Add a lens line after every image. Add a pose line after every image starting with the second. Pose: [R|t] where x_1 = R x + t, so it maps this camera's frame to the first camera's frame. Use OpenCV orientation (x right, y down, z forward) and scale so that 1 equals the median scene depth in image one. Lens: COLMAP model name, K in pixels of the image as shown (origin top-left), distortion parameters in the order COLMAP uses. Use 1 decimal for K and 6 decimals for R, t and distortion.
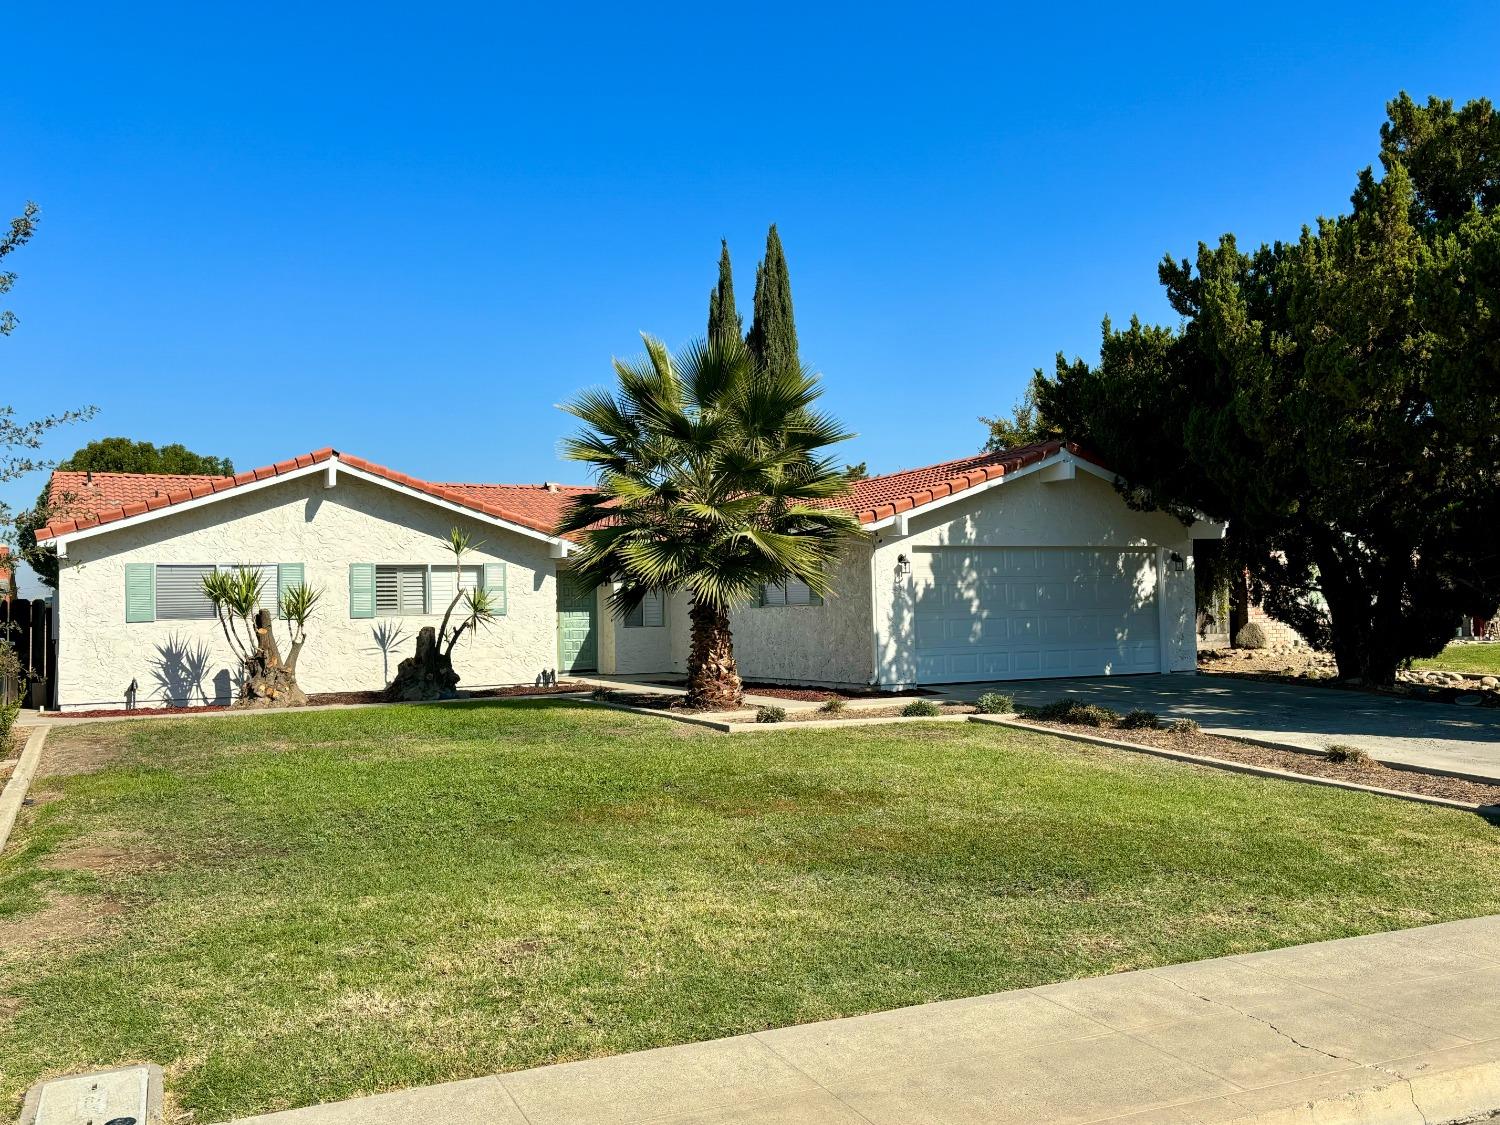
lens RADIAL K [[1292.9, 0, 750.0], [0, 1292.9, 562.5], [0, 0, 1]] dist [0.161978, -0.001410]
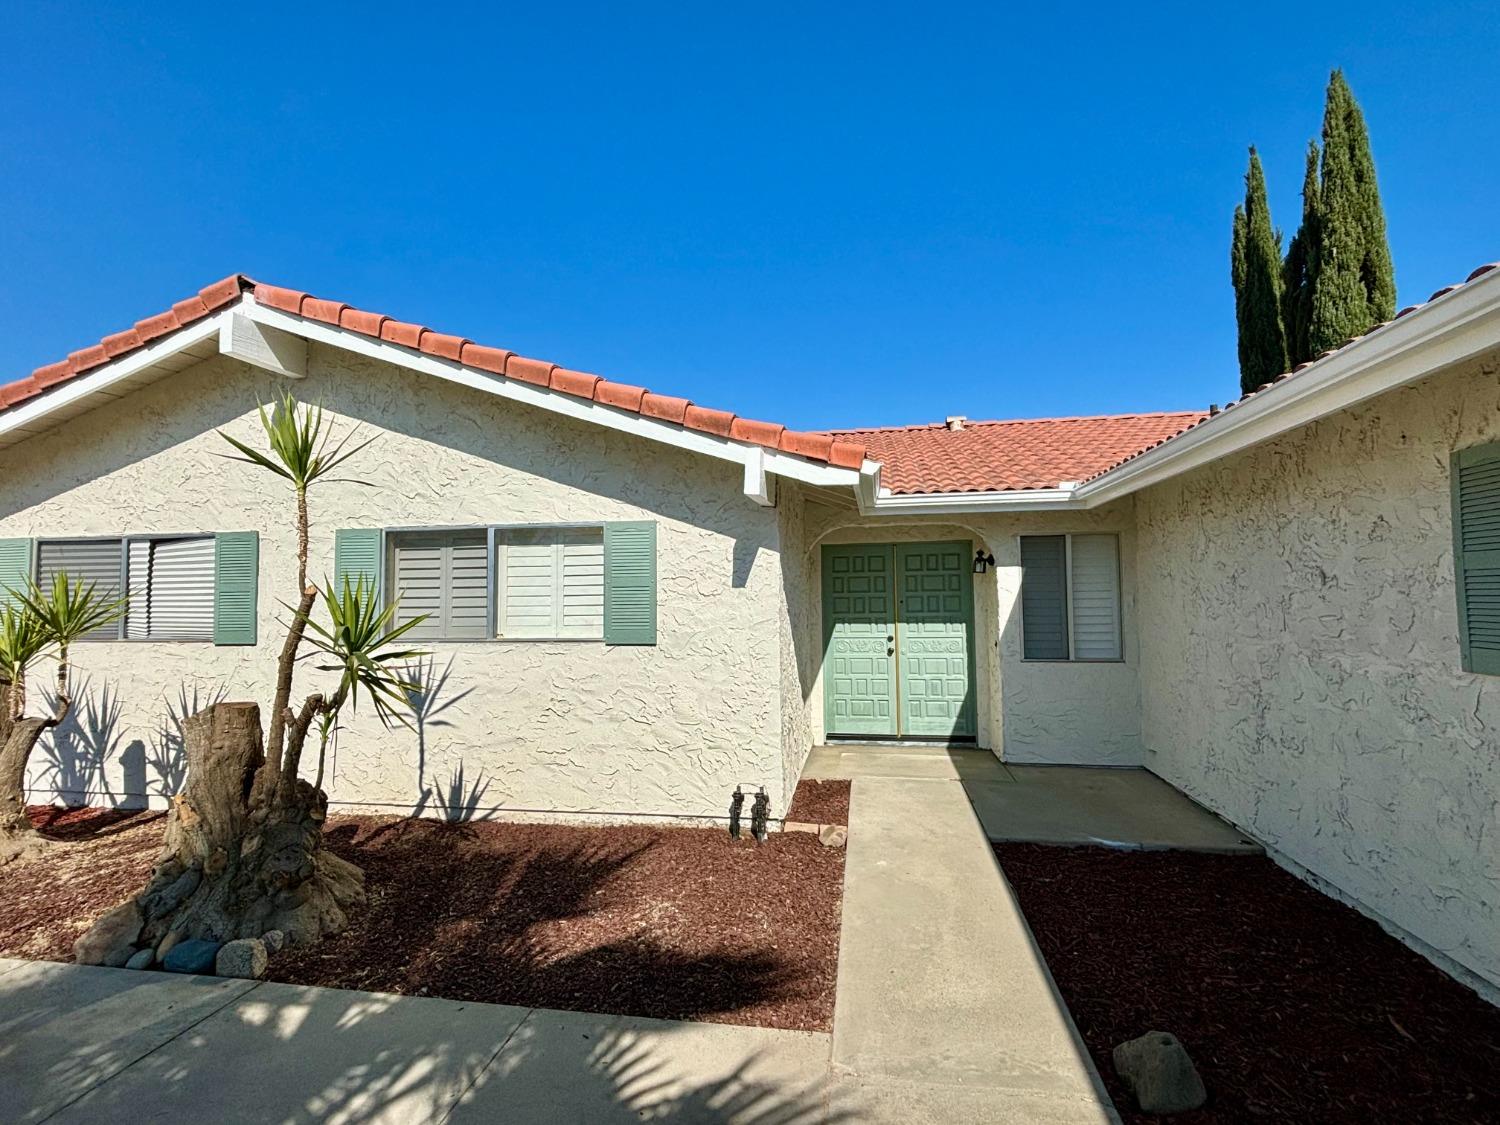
lens RADIAL K [[744.0, 0, 756.1], [0, 744.0, 535.8], [0, 0, 1]] dist [0.033928, 0.000295]
pose [[0.822989, -0.031680, -0.567173, -0.027655], [0.017115, 0.999373, -0.030986, 0.014851], [0.567799, 0.015794, 0.823016, 0.922435]]
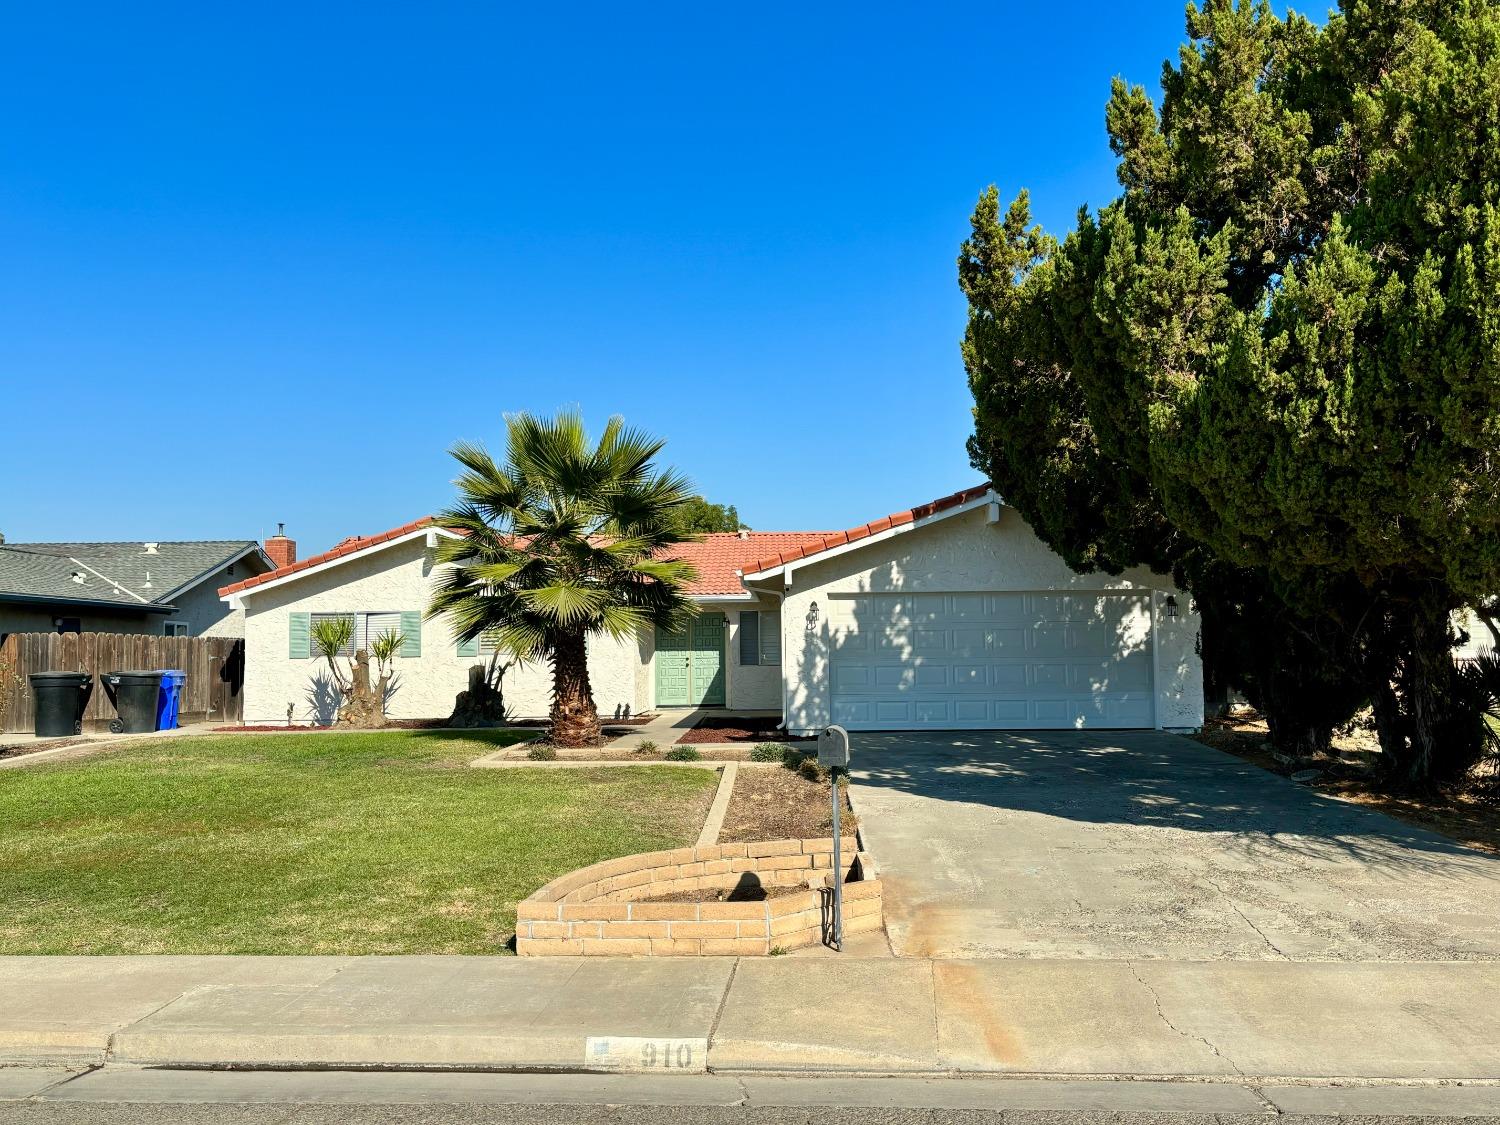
lens RADIAL K [[1292.9, 0, 750.0], [0, 1292.9, 562.5], [0, 0, 1]] dist [0.161978, -0.001410]
pose [[0.887436, -0.020757, -0.460463, 0.515977], [0.011354, 0.999667, -0.023180, -0.013464], [0.460791, 0.015343, 0.887376, 0.068421]]
